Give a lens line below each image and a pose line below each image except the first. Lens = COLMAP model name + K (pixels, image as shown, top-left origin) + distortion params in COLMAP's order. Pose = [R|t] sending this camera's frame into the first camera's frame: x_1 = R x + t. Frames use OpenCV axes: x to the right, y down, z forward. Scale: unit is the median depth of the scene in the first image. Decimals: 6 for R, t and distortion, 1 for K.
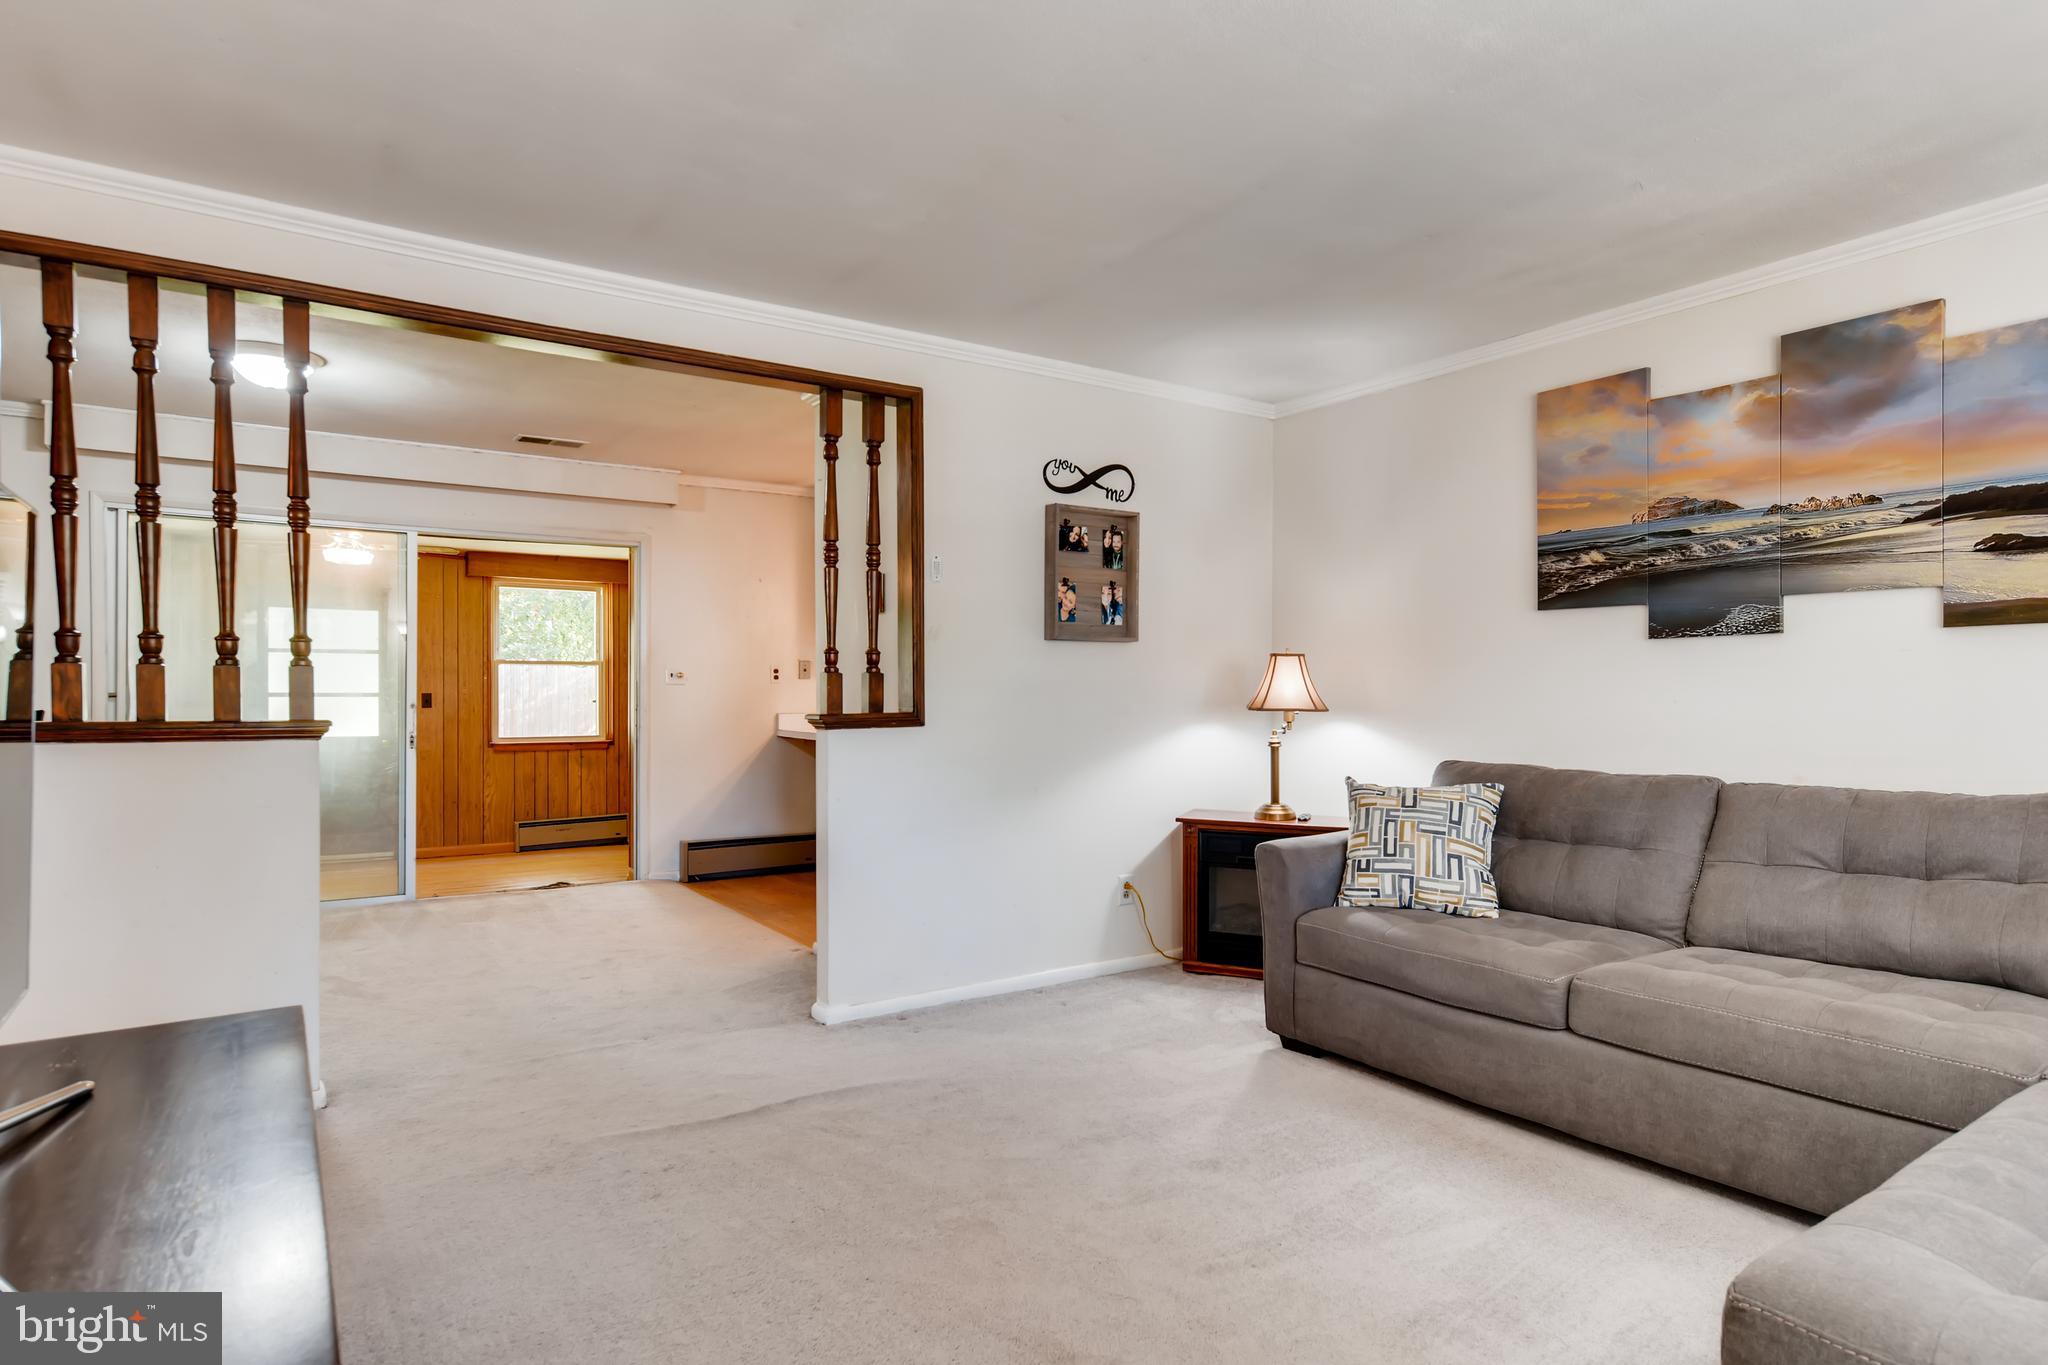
lens RADIAL K [[1129.0, 0, 1028.0], [0, 1129.0, 681.6], [0, 0, 1]] dist [0.002547, -0.001196]
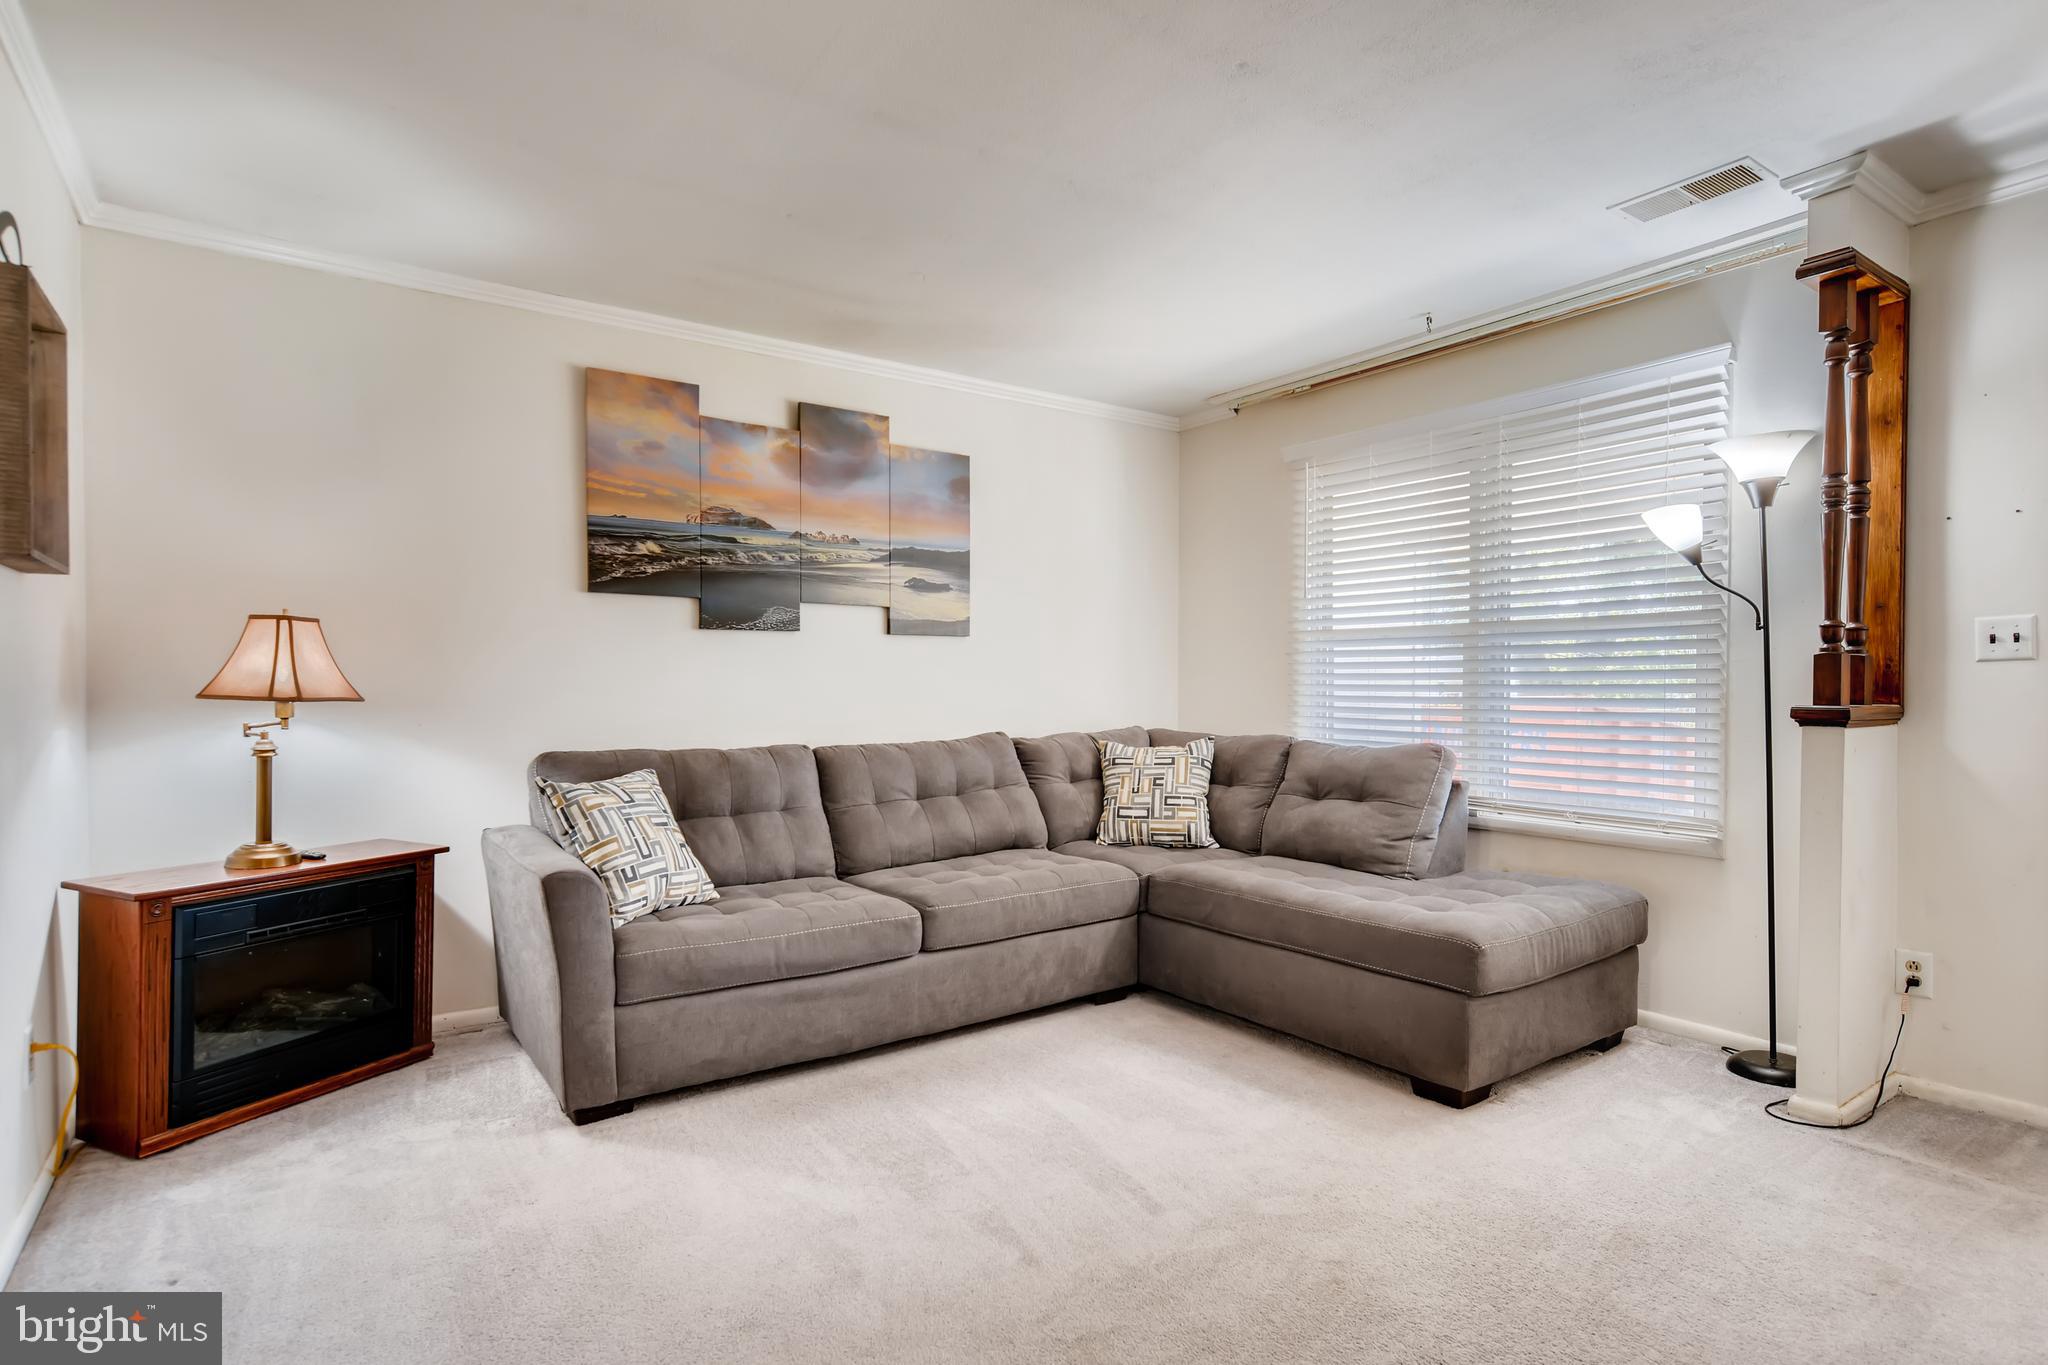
lens RADIAL K [[1029.2, 0, 1074.3], [0, 1029.2, 692.2], [0, 0, 1]] dist [-0.004407, 0.002058]
pose [[-0.028869, -0.008663, 0.999546, -0.497446], [-0.007949, 0.999933, 0.008436, 0.013895], [-0.999552, -0.007702, -0.028936, 0.680595]]
